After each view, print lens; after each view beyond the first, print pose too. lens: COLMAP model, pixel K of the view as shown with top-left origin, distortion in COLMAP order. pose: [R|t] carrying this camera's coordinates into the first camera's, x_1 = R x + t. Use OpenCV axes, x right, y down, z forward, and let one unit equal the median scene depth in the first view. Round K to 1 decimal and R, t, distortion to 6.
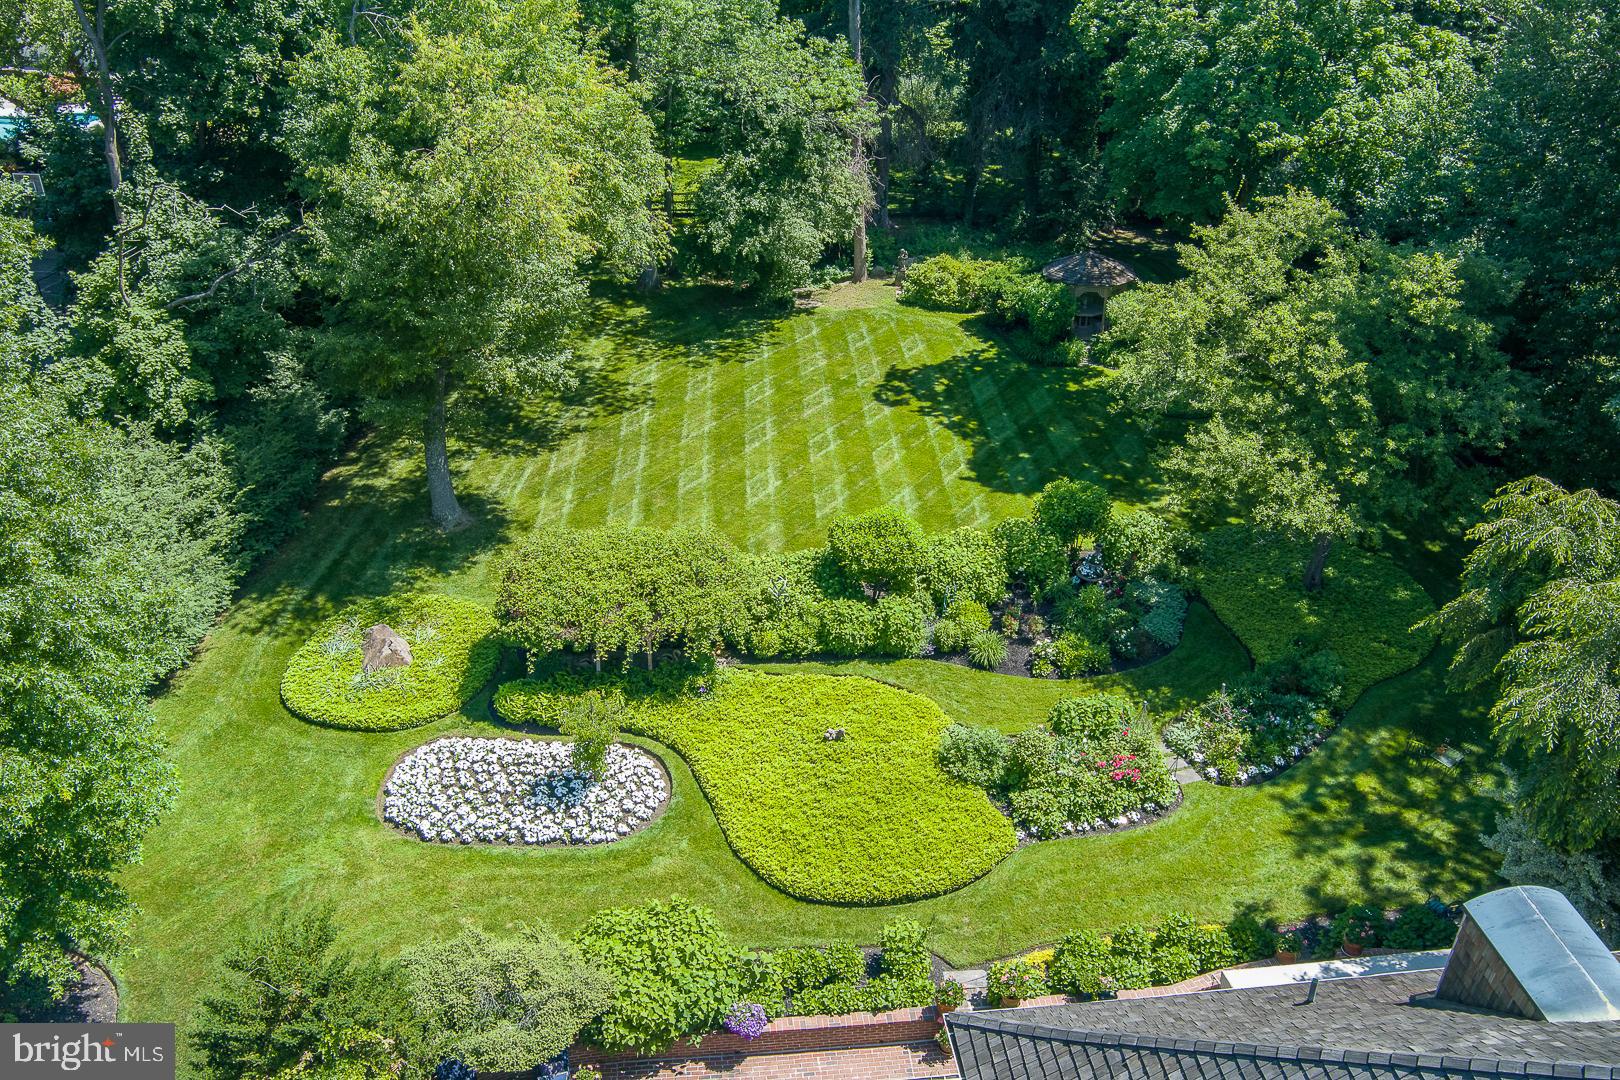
lens RADIAL K [[1283.8, 0, 811.7], [0, 1283.8, 521.6], [0, 0, 1]] dist [-0.074882, -0.007983]
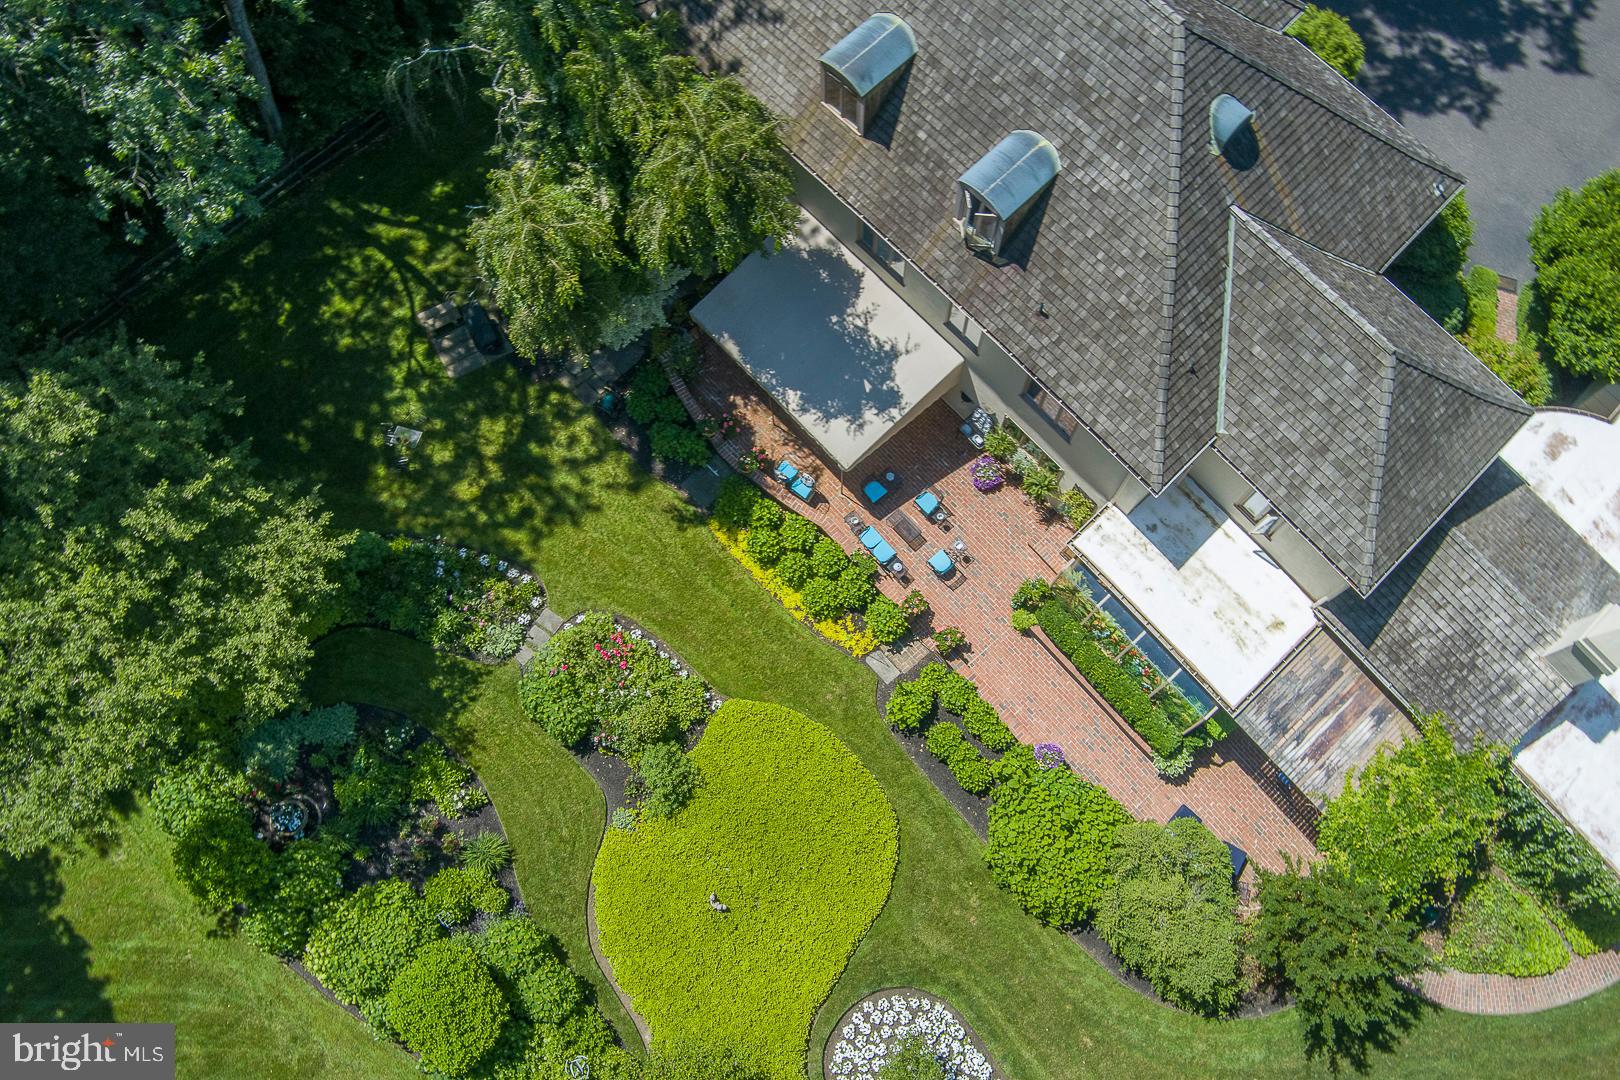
lens RADIAL K [[1283.8, 0, 811.7], [0, 1283.8, 521.6], [0, 0, 1]] dist [-0.074882, -0.007983]
pose [[-0.567920, -0.779464, 0.264392, -0.054707], [0.428154, -0.005426, 0.903690, -0.683939], [-0.702959, 0.626424, 0.336812, 0.418563]]
